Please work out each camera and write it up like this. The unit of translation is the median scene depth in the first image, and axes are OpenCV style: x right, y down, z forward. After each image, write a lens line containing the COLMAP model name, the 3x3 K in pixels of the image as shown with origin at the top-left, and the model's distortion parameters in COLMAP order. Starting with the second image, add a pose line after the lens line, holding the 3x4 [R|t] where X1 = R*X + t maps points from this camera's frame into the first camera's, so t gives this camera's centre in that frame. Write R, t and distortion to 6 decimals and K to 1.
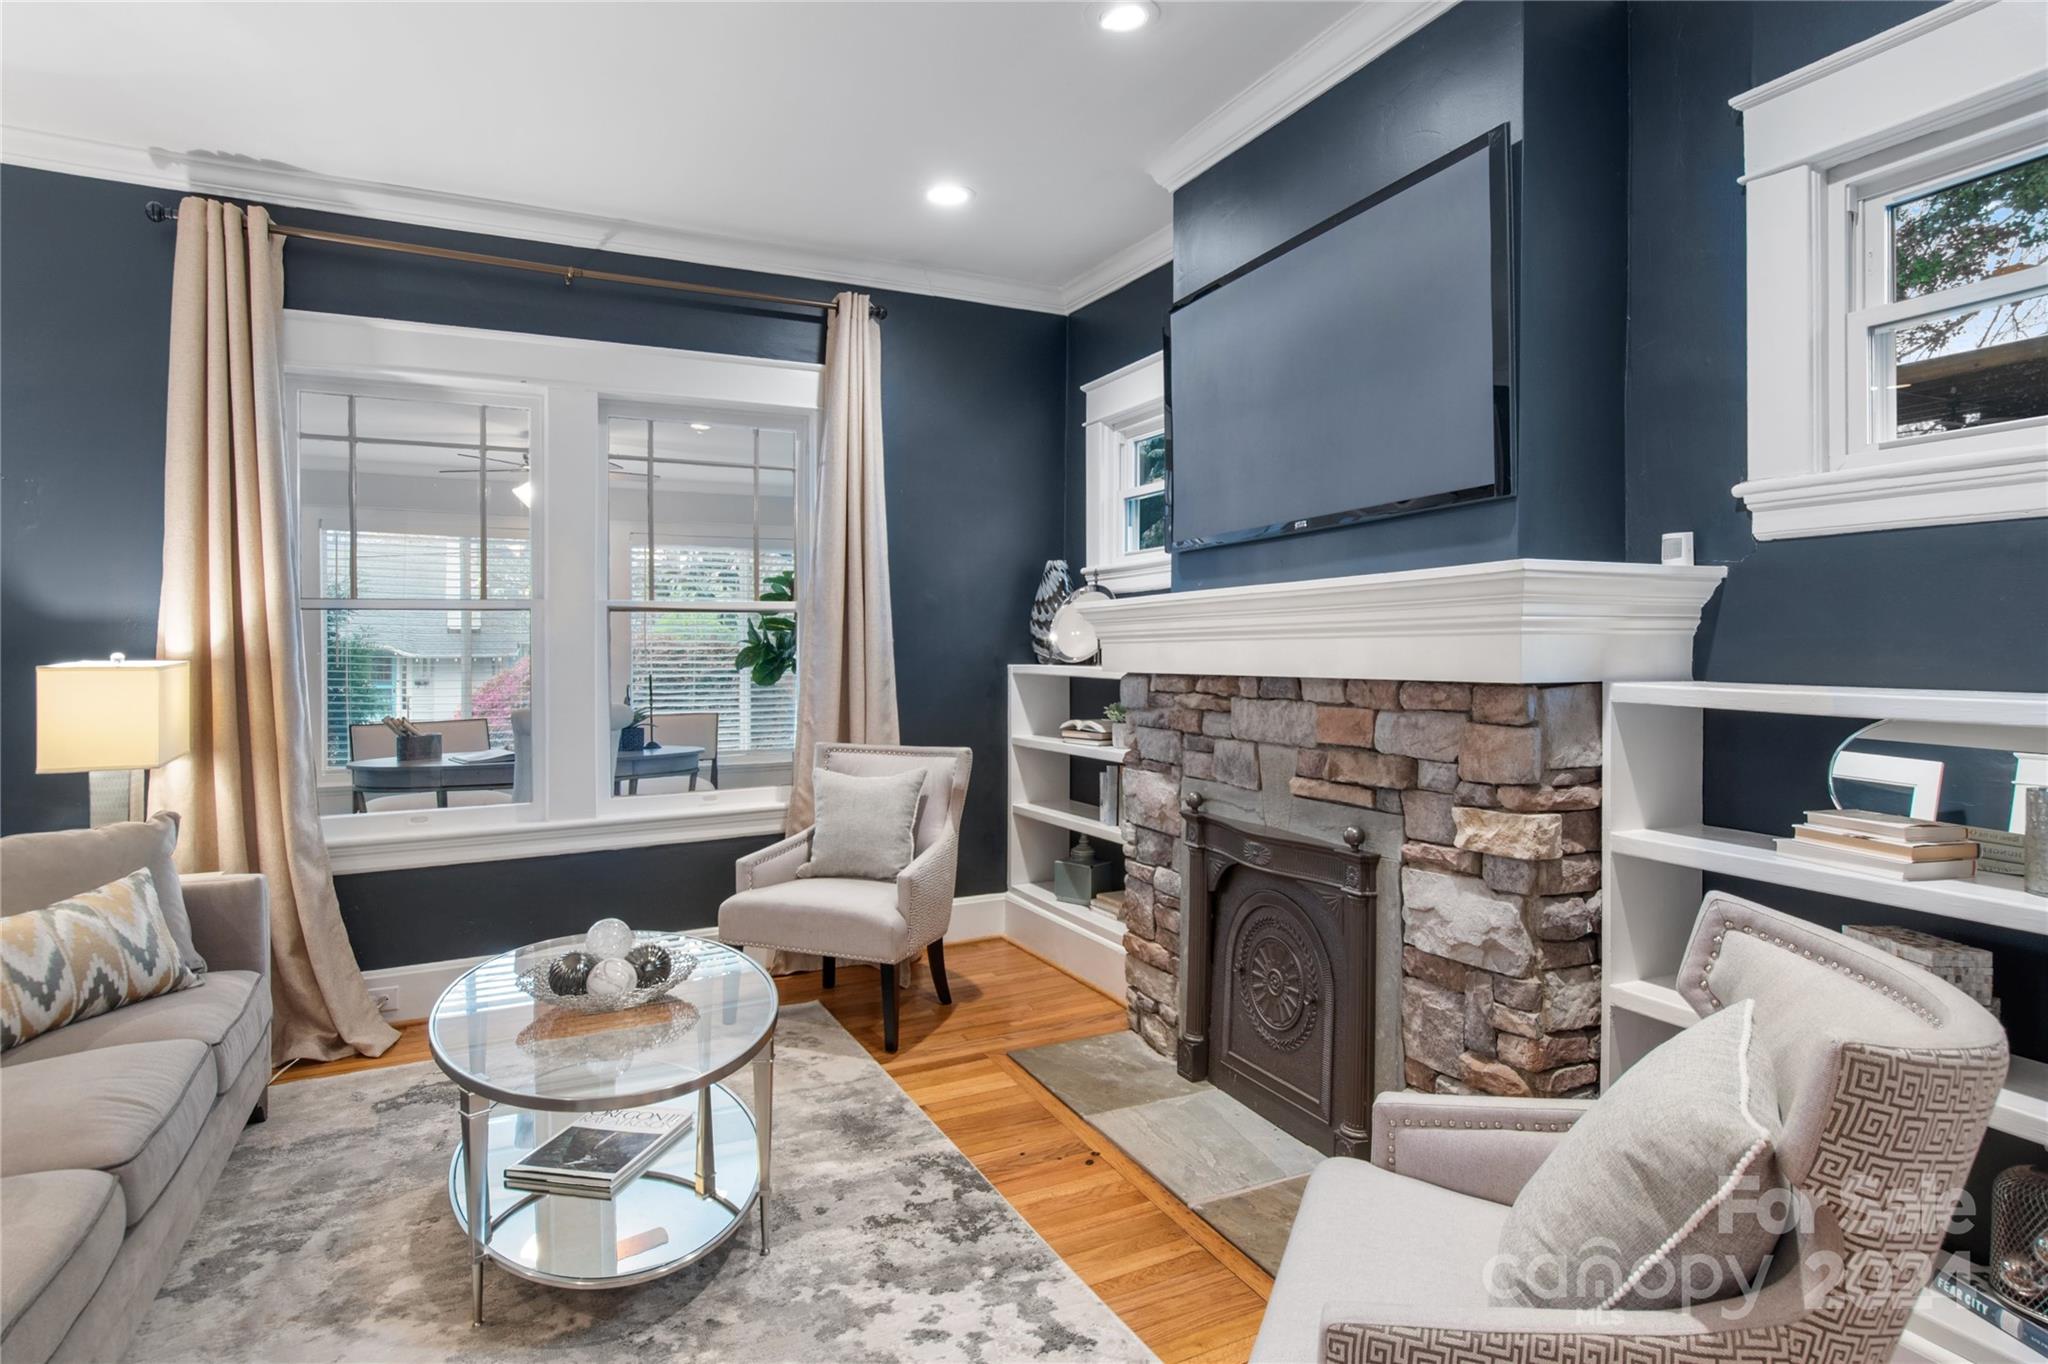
lens RADIAL K [[1105.6, 0, 1051.5], [0, 1105.6, 643.3], [0, 0, 1]] dist [0.000930, -0.000483]
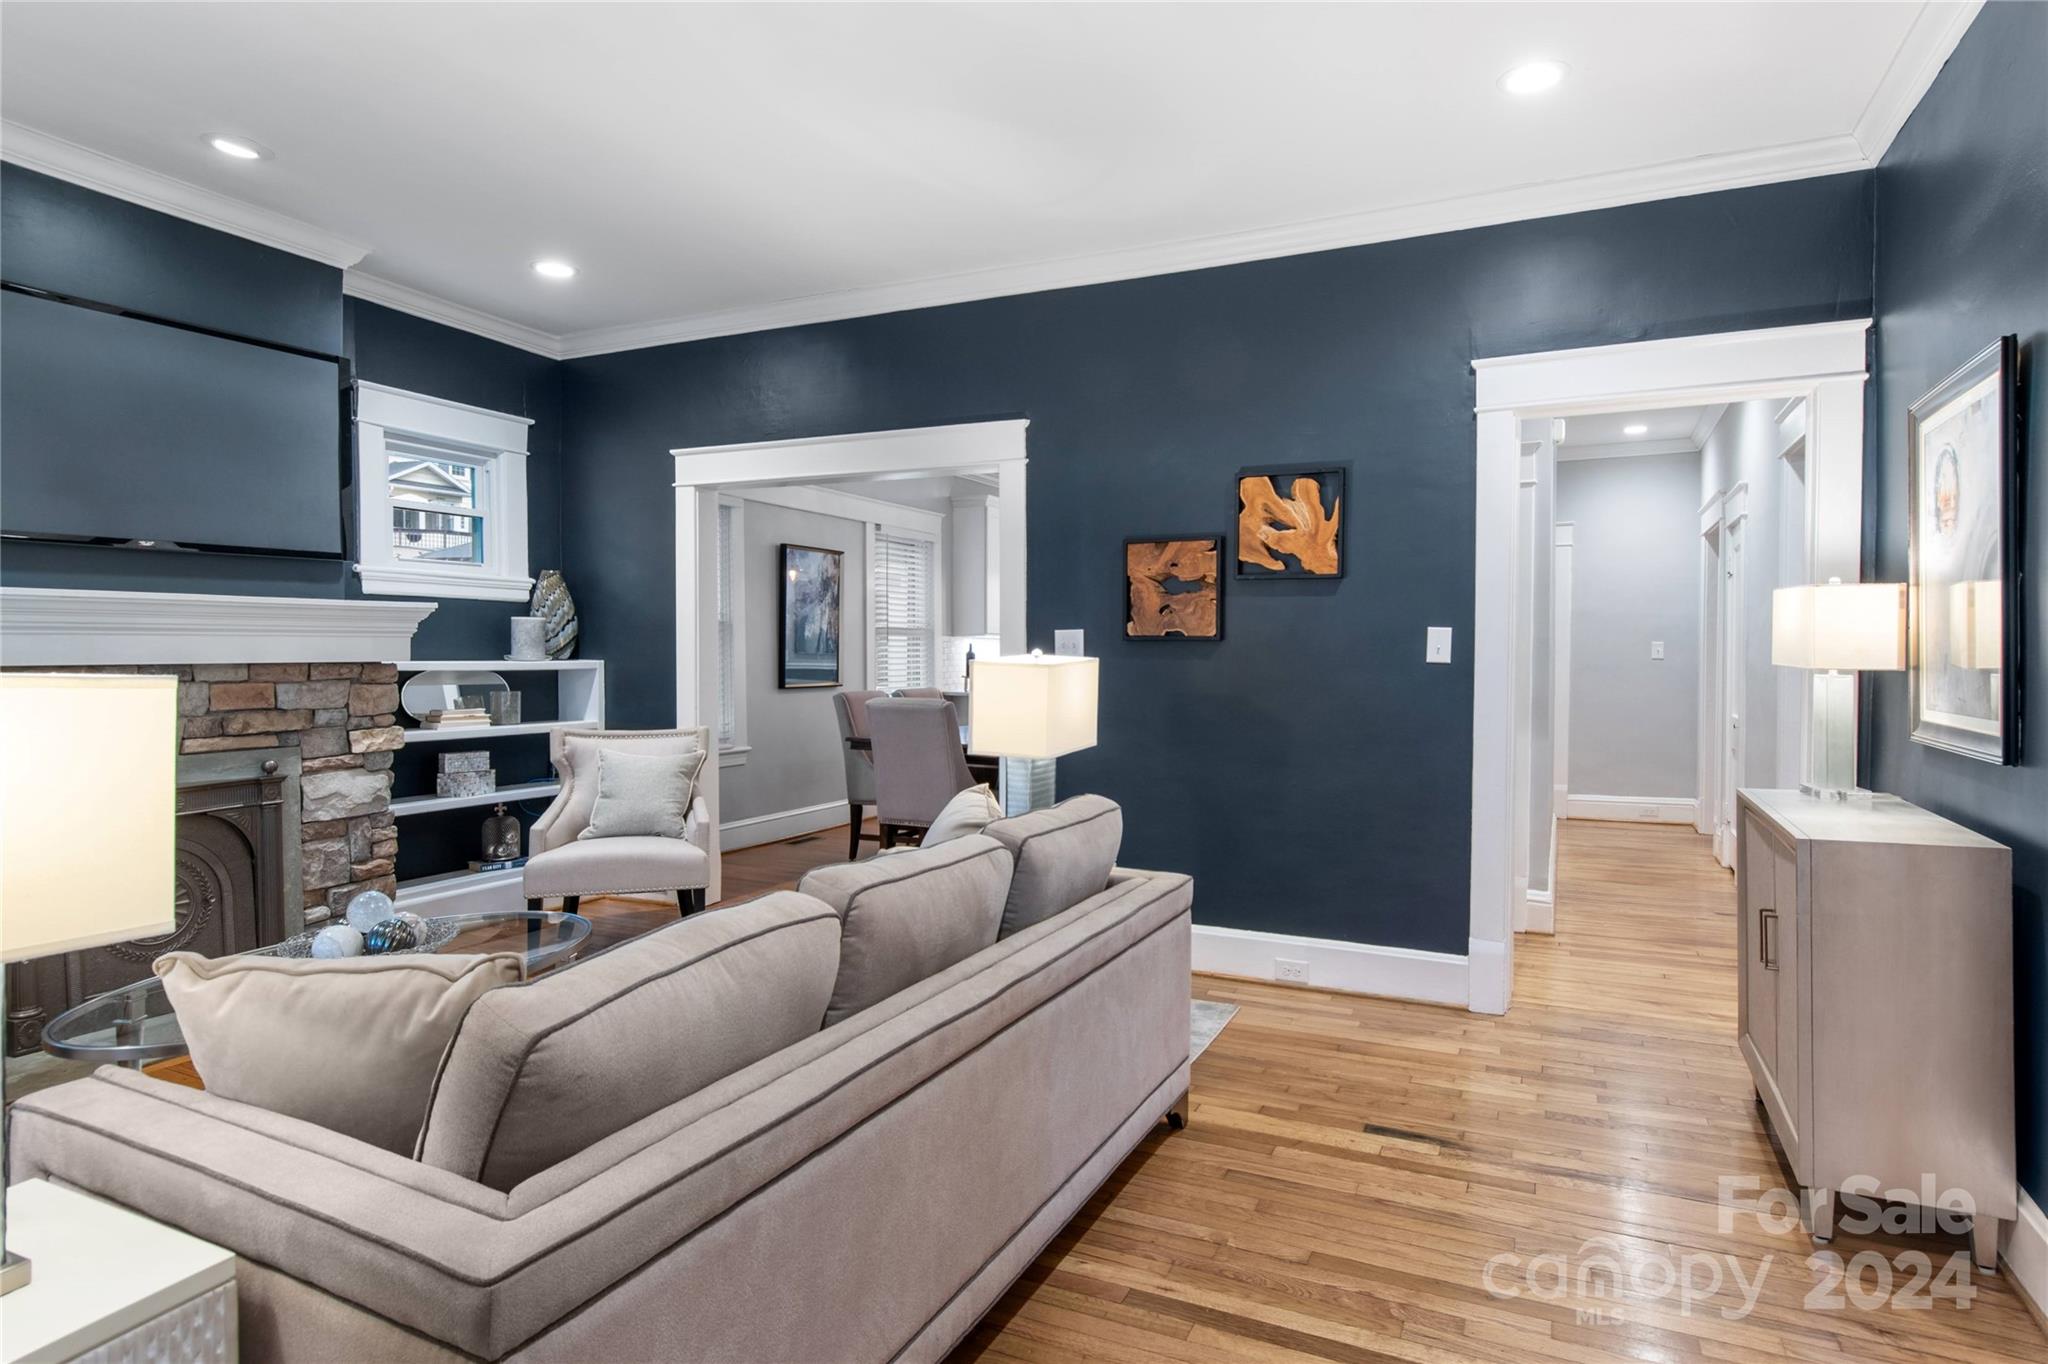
lens RADIAL K [[1105.6, 0, 1036.7], [0, 1105.6, 671.4], [0, 0, 1]] dist [0.000930, -0.000483]
pose [[-0.602699, -0.017093, 0.797786, -1.573691], [-0.008933, 0.999852, 0.014674, 0.012027], [-0.797919, 0.001717, -0.602763, 1.075309]]
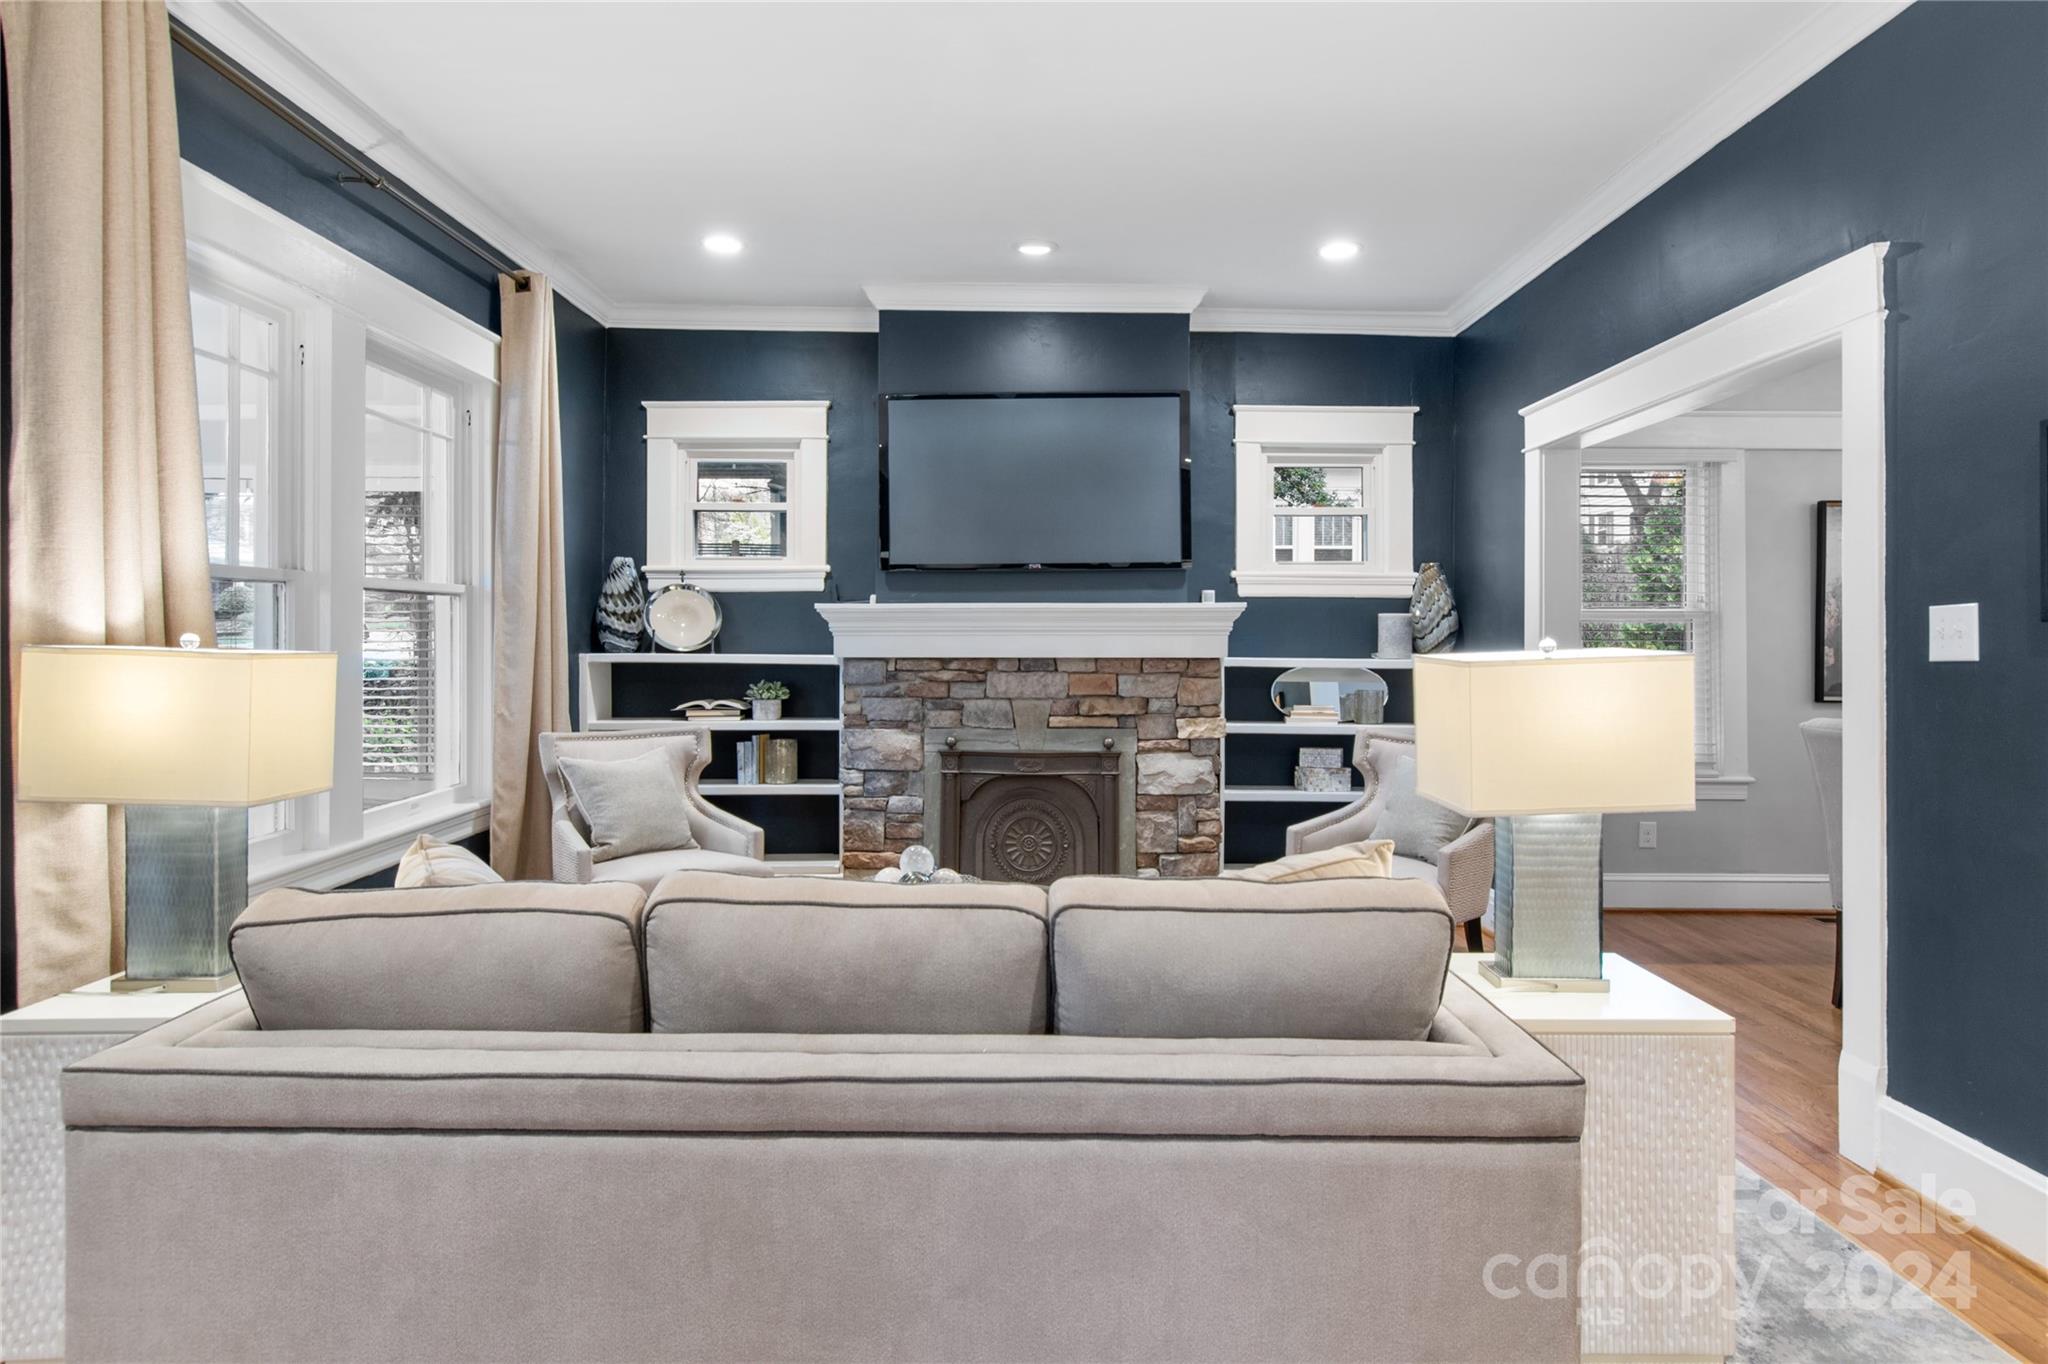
lens RADIAL K [[1105.6, 0, 1020.5], [0, 1105.6, 652.0], [0, 0, 1]] dist [0.000930, -0.000483]
pose [[0.463536, -0.000893, 0.886078, -1.421490], [-0.009761, 0.999934, 0.006113, 0.012878], [-0.886024, -0.011483, 0.463496, 0.280189]]
